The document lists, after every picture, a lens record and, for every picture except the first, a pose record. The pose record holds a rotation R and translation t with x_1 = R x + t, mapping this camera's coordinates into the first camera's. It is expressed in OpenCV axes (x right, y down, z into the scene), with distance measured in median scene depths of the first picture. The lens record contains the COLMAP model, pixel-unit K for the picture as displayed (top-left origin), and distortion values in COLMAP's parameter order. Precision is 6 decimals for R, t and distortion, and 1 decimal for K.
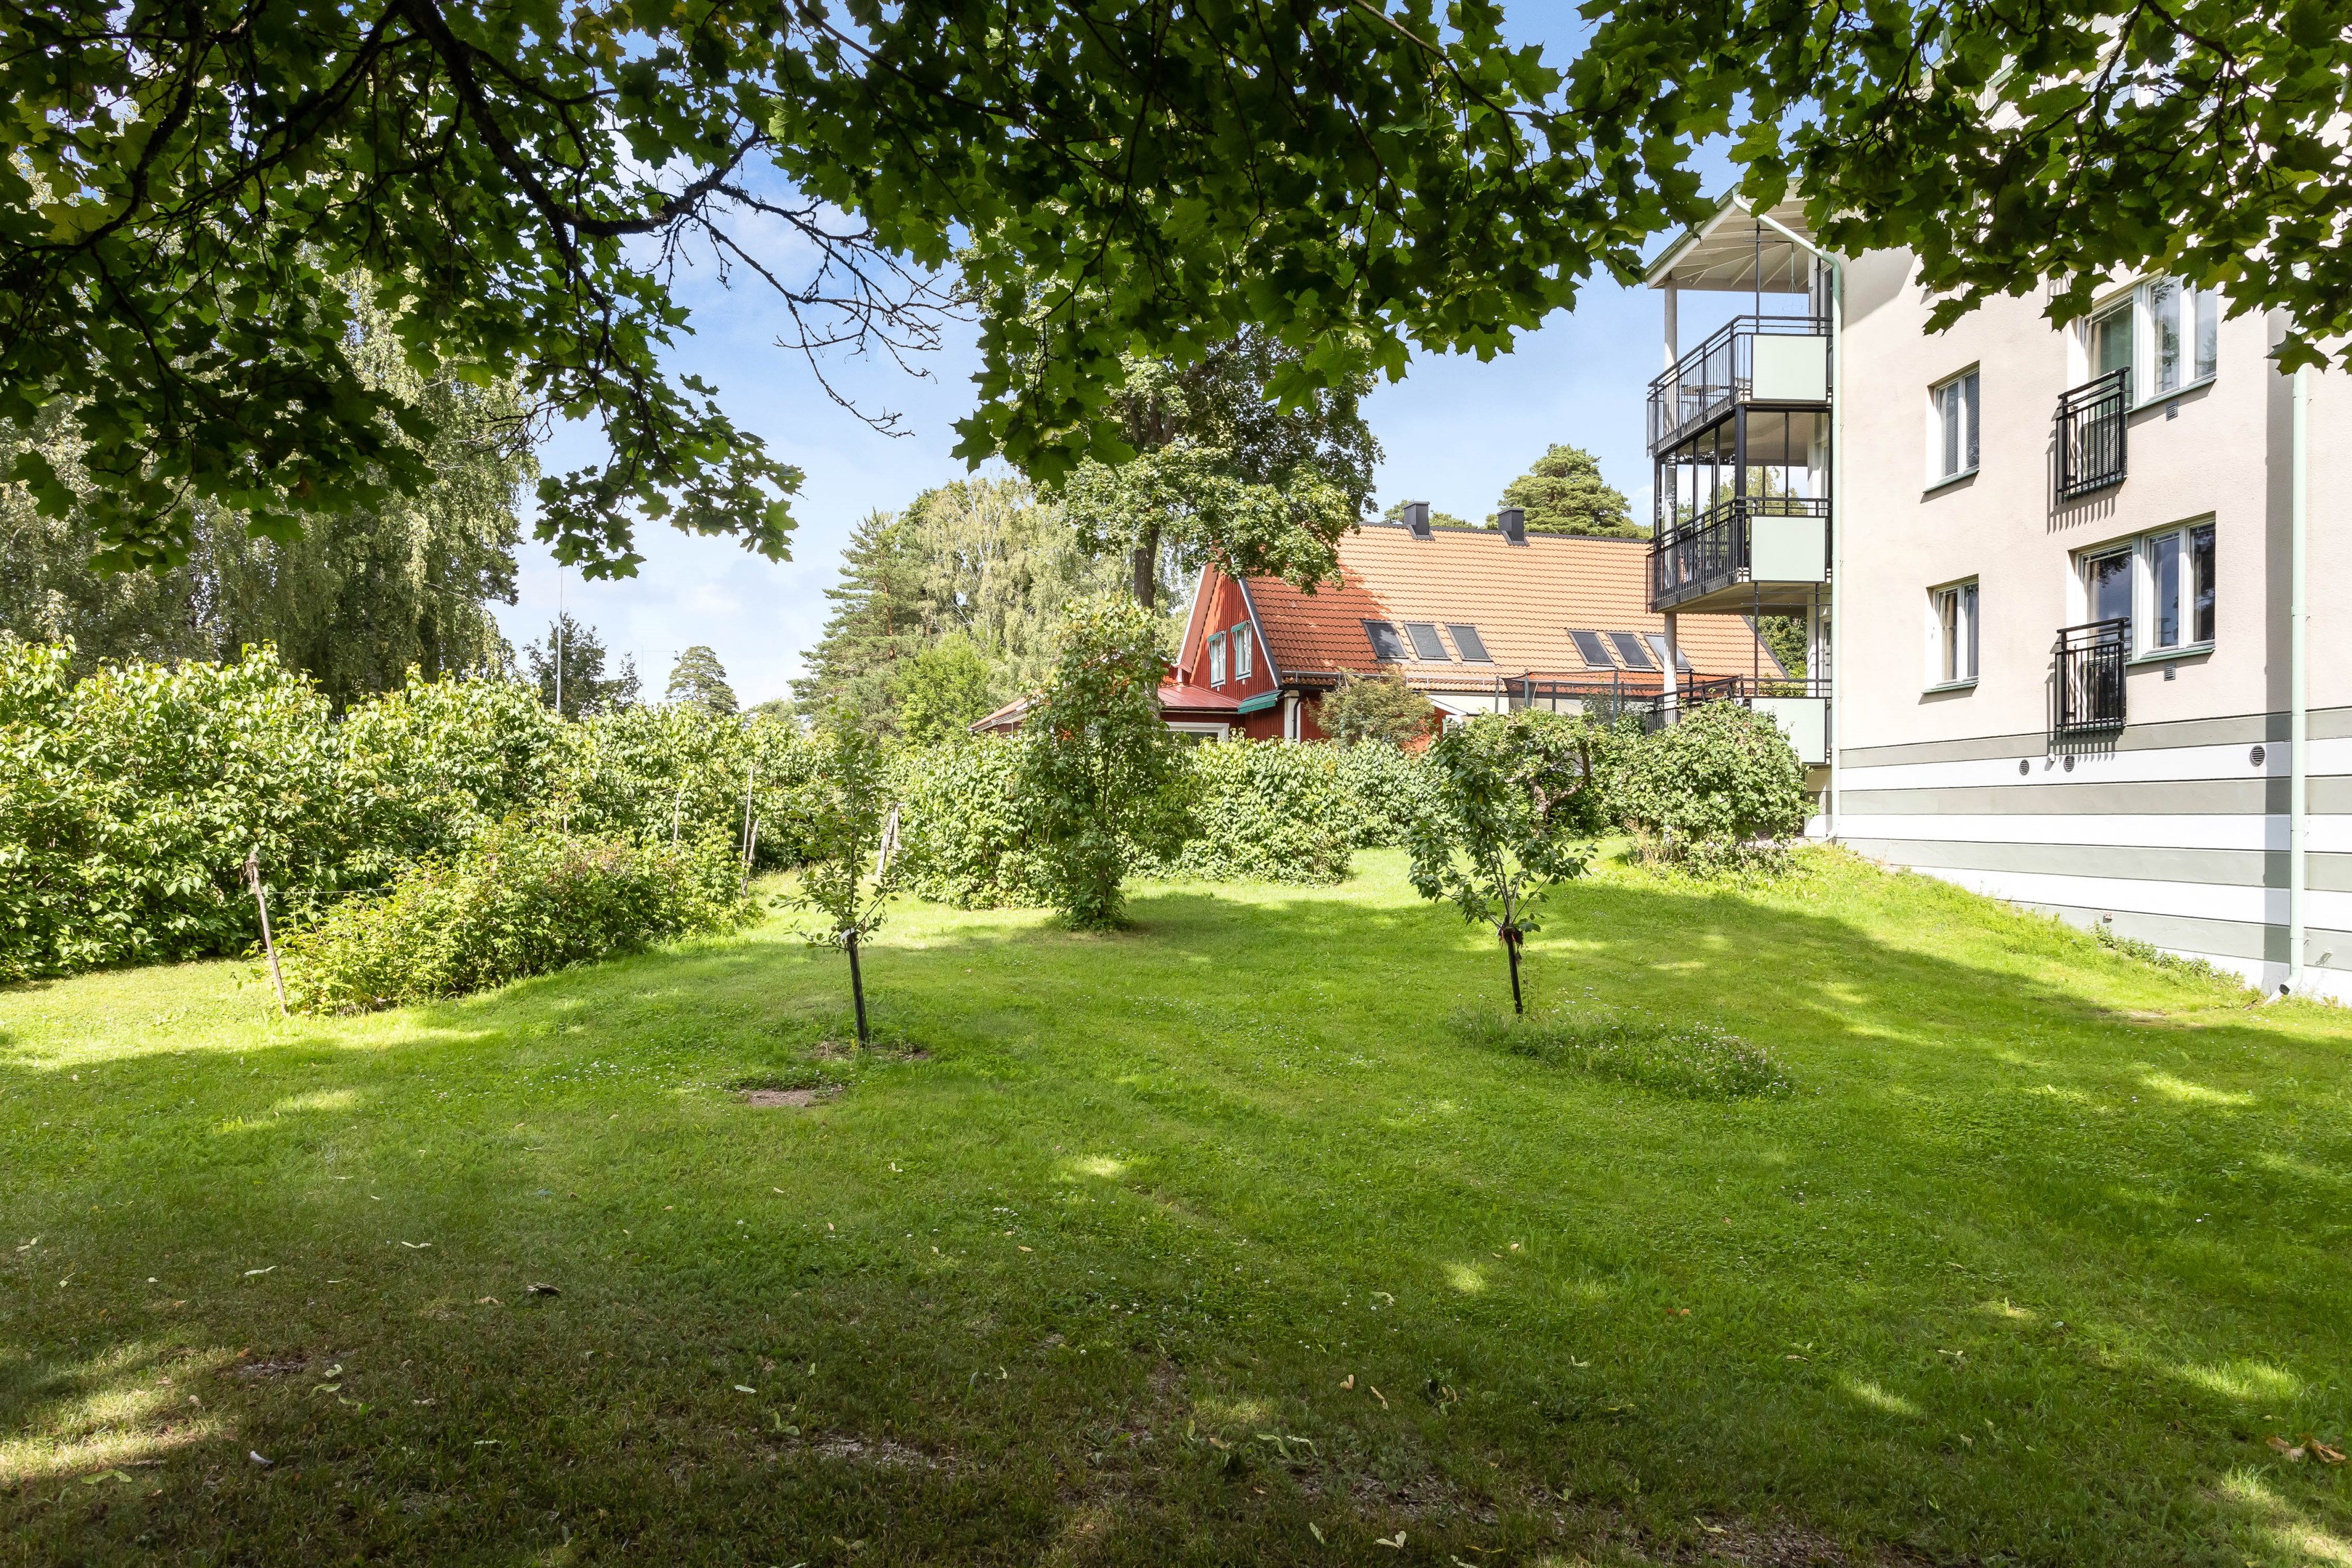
lens RADIAL K [[1446.2, 0, 1176.0], [0, 1446.2, 784.0], [0, 0, 1]] dist [0.002785, 0.000480]
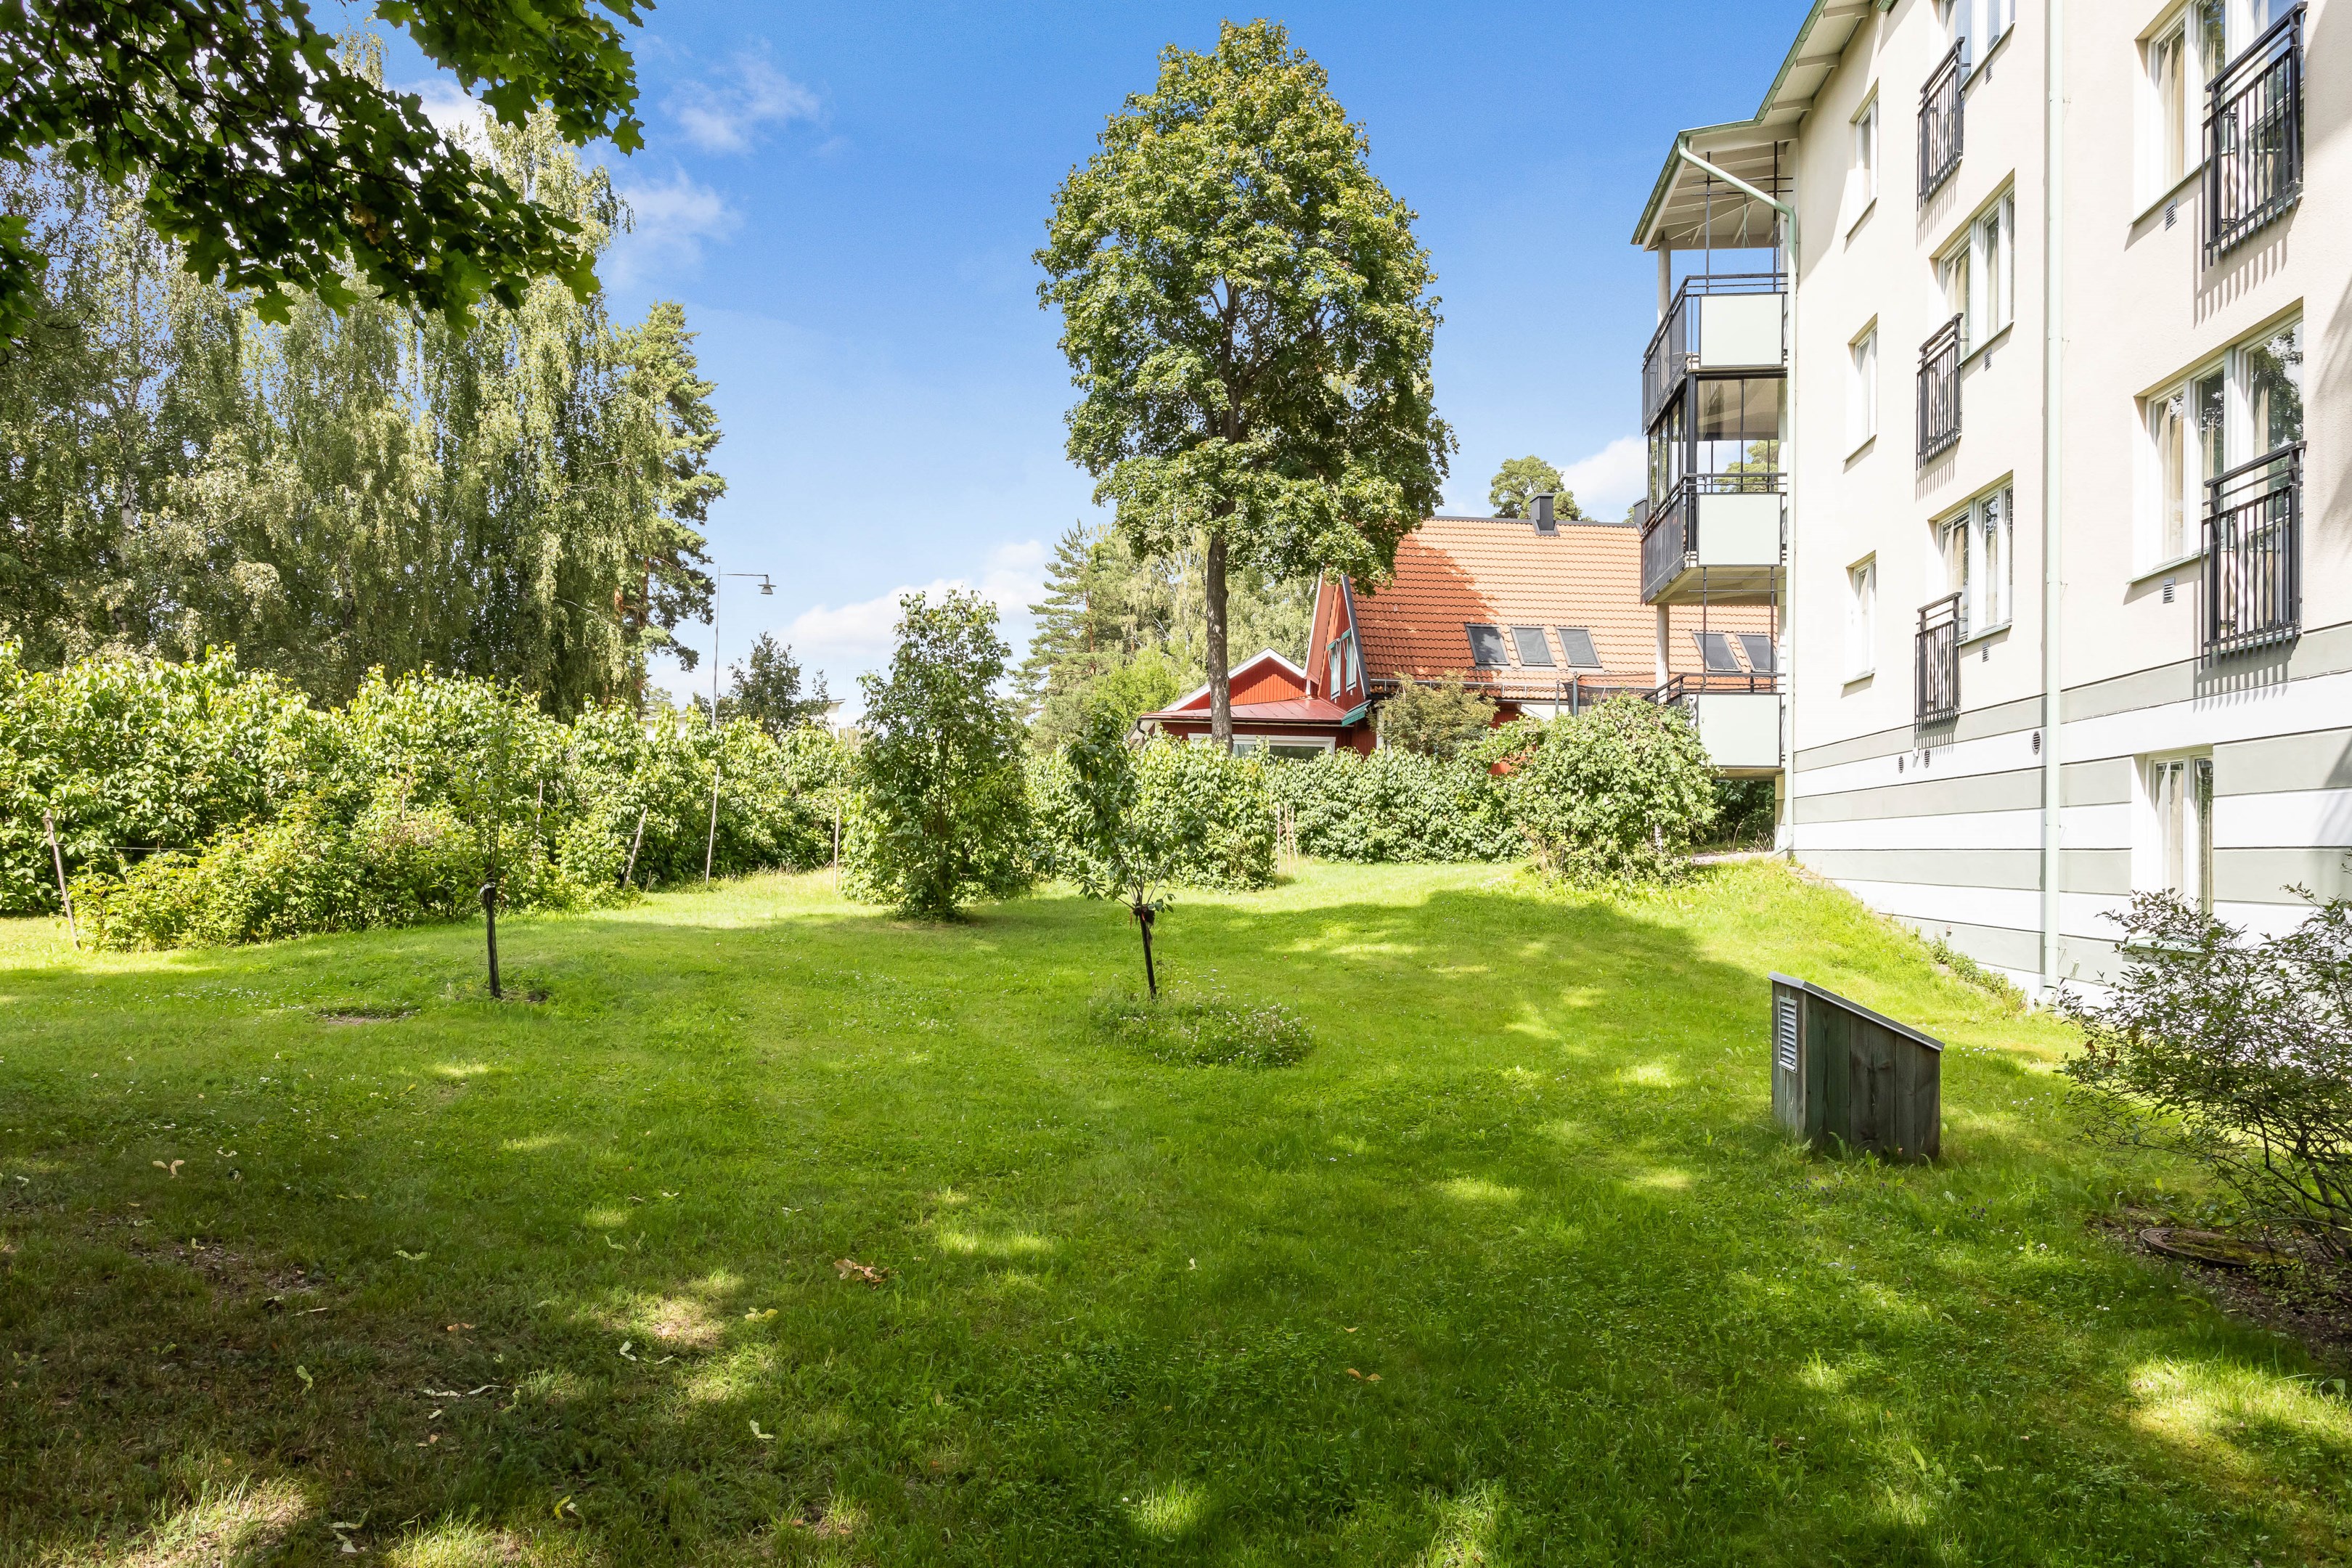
lens RADIAL K [[1590.2, 0, 1176.0], [0, 1590.2, 784.0], [0, 0, 1]] dist [-0.004226, 0.003322]
pose [[0.977302, 0.008834, -0.211665, 0.283200], [-0.013729, 0.999671, -0.021668, 0.022070], [0.211404, 0.024082, 0.977102, -0.039286]]
